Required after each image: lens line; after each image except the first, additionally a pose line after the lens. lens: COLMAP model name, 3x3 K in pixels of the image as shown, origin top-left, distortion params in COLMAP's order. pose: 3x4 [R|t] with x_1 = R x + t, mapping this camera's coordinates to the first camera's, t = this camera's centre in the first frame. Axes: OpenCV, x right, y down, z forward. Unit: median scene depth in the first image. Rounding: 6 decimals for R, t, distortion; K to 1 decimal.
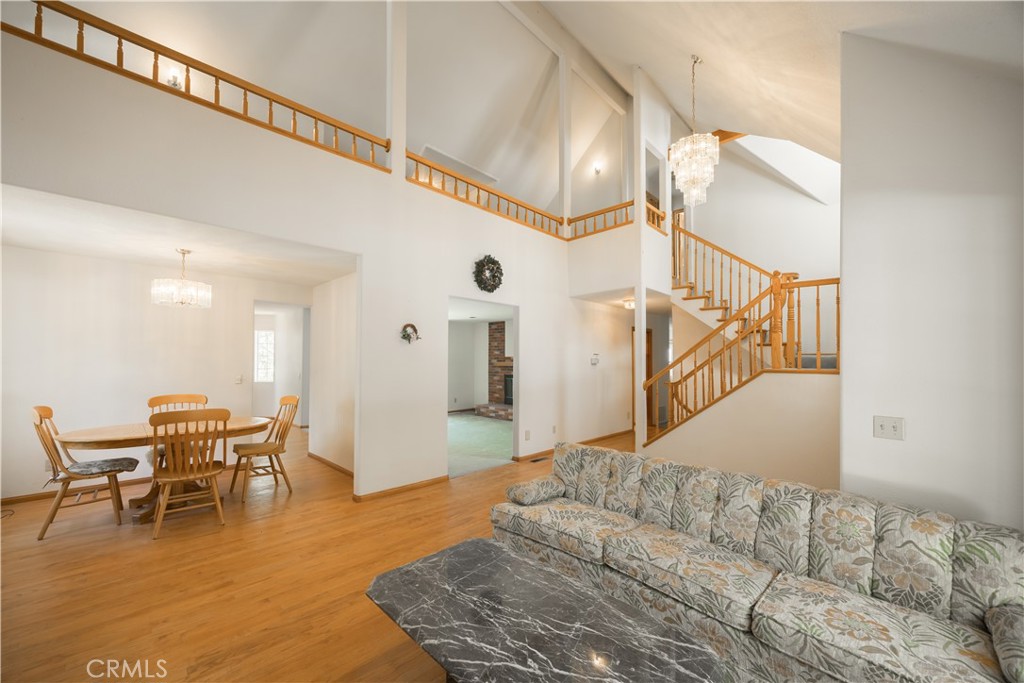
lens RADIAL K [[400.3, 0, 513.0], [0, 400.3, 361.0], [0, 0, 1]] dist [-0.000115, 0.000011]
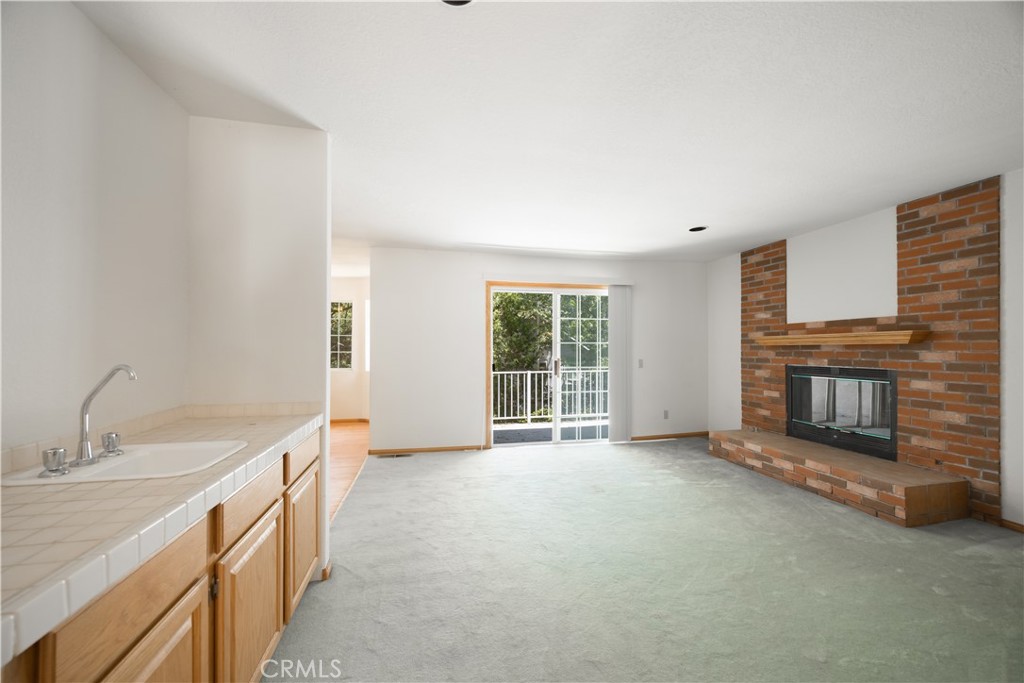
lens RADIAL K [[389.6, 0, 511.7], [0, 389.6, 344.6], [0, 0, 1]] dist [-0.004004, -0.000040]
pose [[0.834717, -0.005474, -0.550652, -0.036375], [0.000464, 0.999957, -0.009237, 0.015123], [0.550679, 0.007455, 0.834684, 0.493956]]
